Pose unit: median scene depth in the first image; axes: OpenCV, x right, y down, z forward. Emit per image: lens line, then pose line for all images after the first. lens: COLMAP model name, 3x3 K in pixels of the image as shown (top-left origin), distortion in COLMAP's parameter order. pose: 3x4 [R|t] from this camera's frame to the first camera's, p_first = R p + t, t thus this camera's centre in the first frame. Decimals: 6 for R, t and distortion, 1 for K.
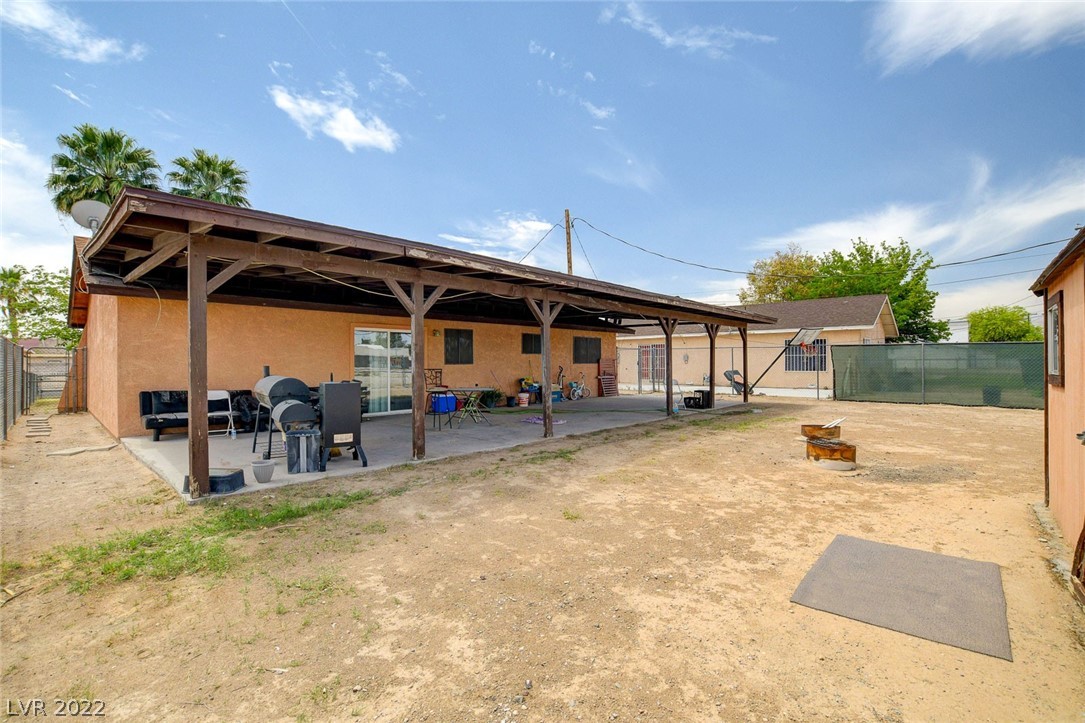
lens RADIAL K [[476.0, 0, 557.8], [0, 476.0, 362.3], [0, 0, 1]] dist [-0.026806, 0.000121]
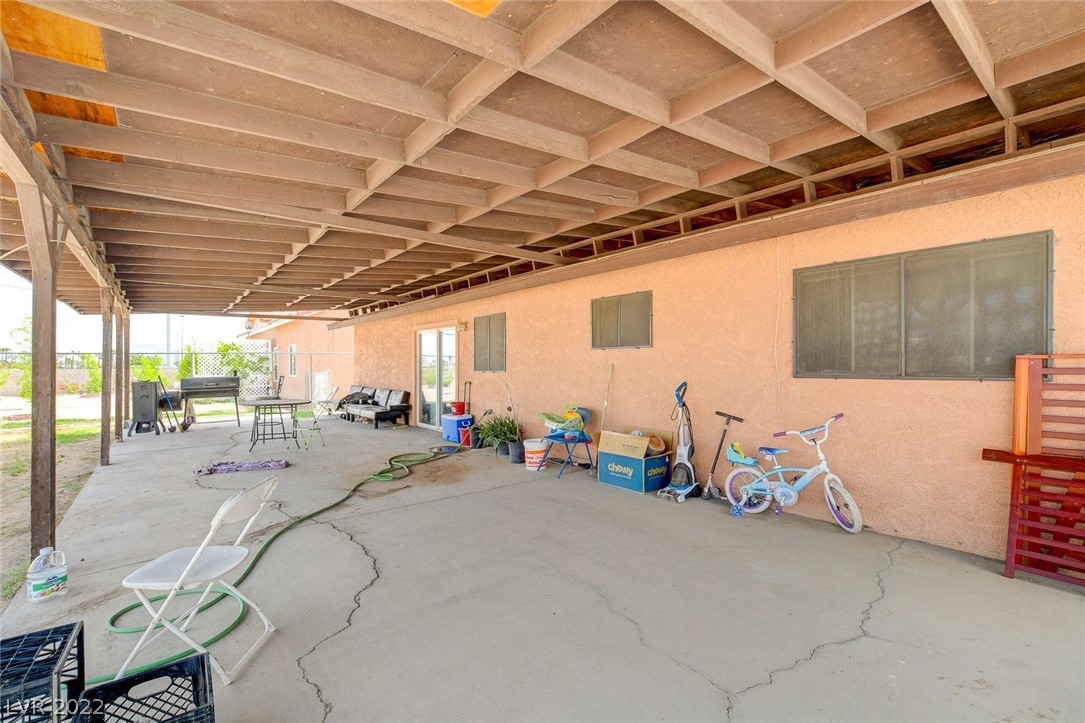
lens RADIAL K [[475.9, 0, 542.8], [0, 475.9, 364.1], [0, 0, 1]] dist [-0.022516, 0.000217]
pose [[-0.174697, -0.001846, -0.984621, 1.013752], [0.001409, 0.999997, -0.002125, -0.011407], [0.984621, -0.001759, -0.174694, 3.017801]]
